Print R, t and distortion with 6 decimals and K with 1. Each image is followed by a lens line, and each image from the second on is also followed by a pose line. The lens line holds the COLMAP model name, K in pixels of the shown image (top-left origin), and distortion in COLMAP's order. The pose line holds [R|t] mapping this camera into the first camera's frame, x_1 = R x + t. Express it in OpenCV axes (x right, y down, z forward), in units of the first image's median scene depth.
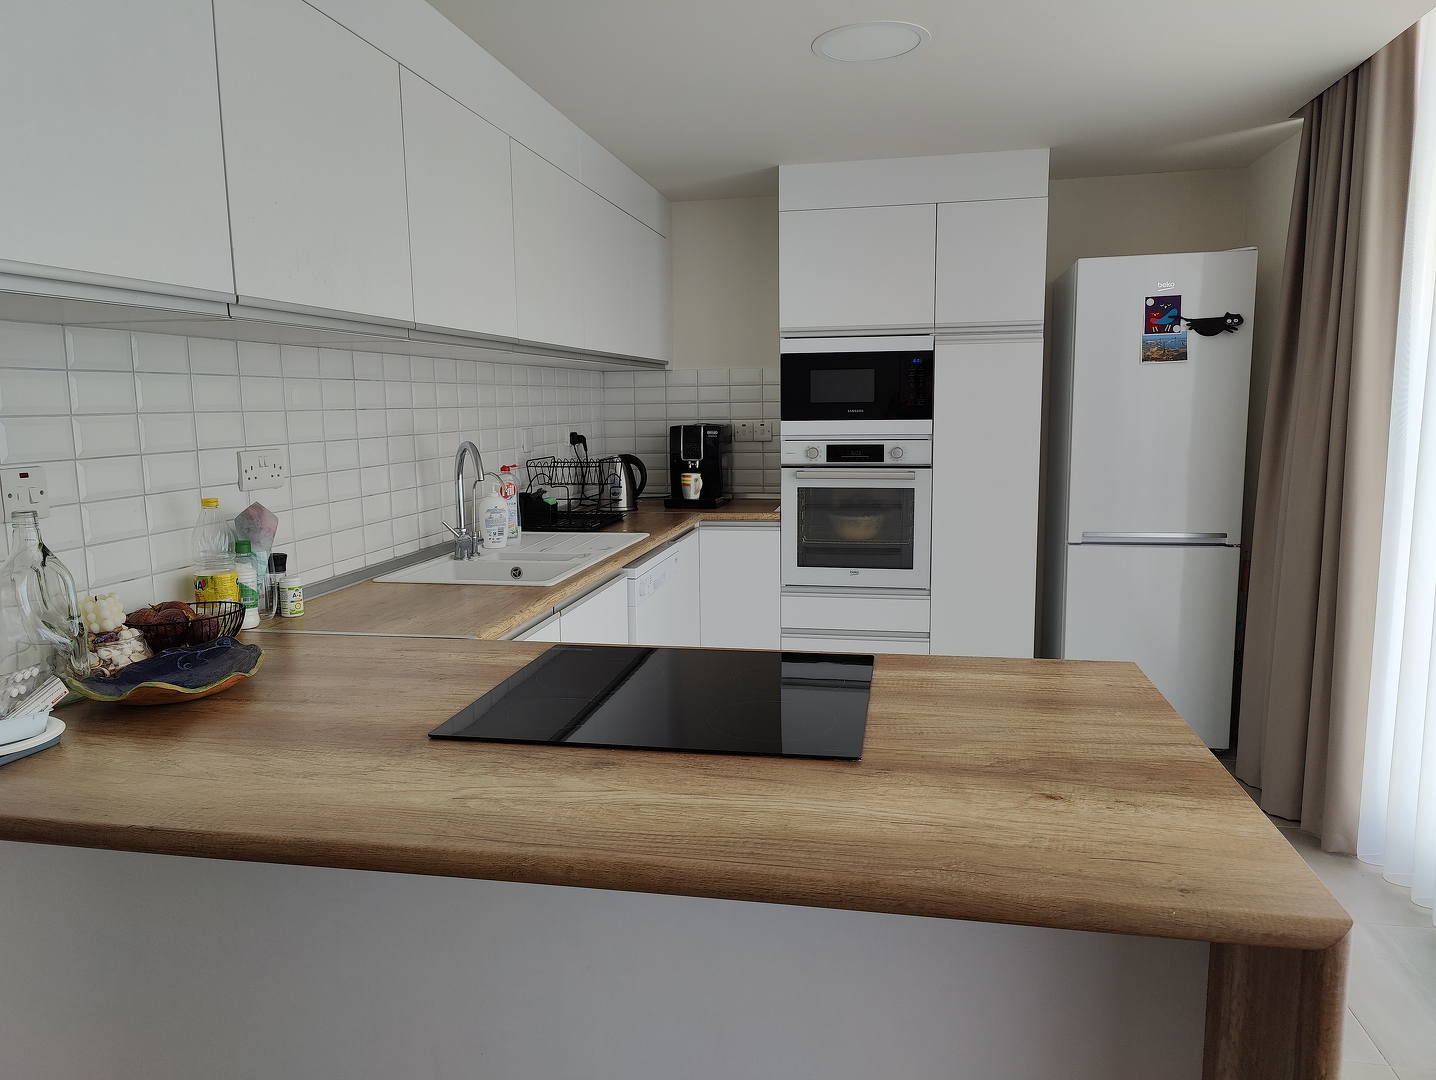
lens RADIAL K [[980.6, 0, 681.7], [0, 980.6, 519.2], [0, 0, 1]] dist [0.029402, -0.035307]
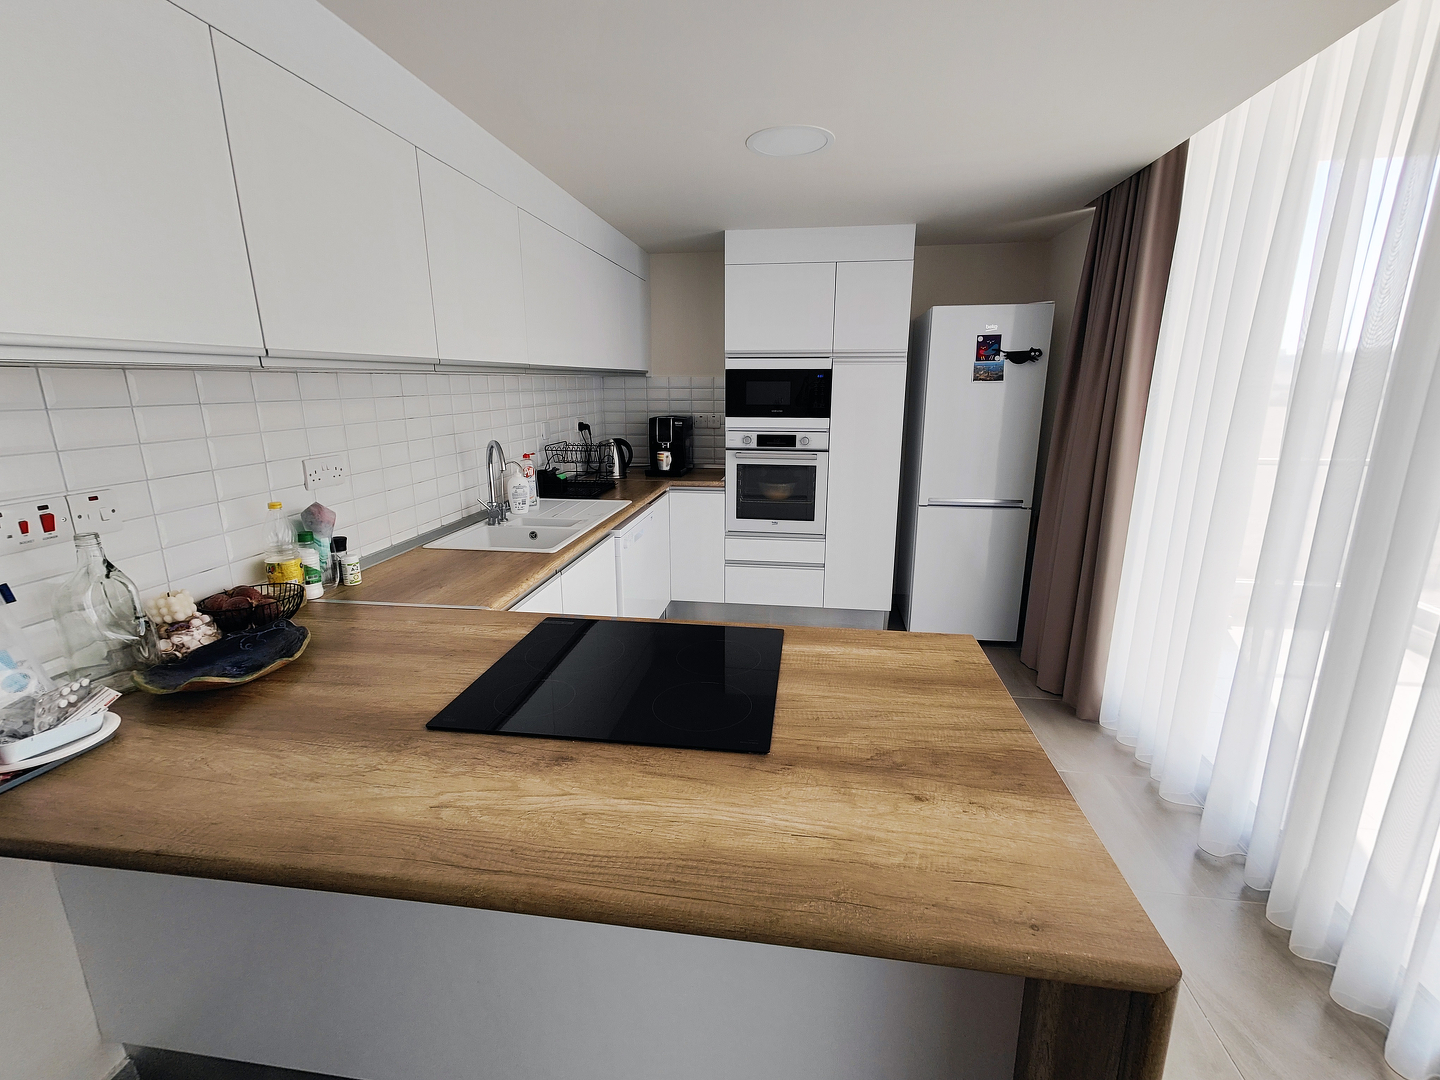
lens RADIAL K [[627.9, 0, 708.8], [0, 627.9, 526.2], [0, 0, 1]] dist [0.004225, 0.002068]
pose [[0.997921, -0.005113, 0.064246, 0.027021], [-0.001901, 0.994079, 0.108644, -0.064992], [-0.064421, -0.108540, 0.992002, 0.118564]]
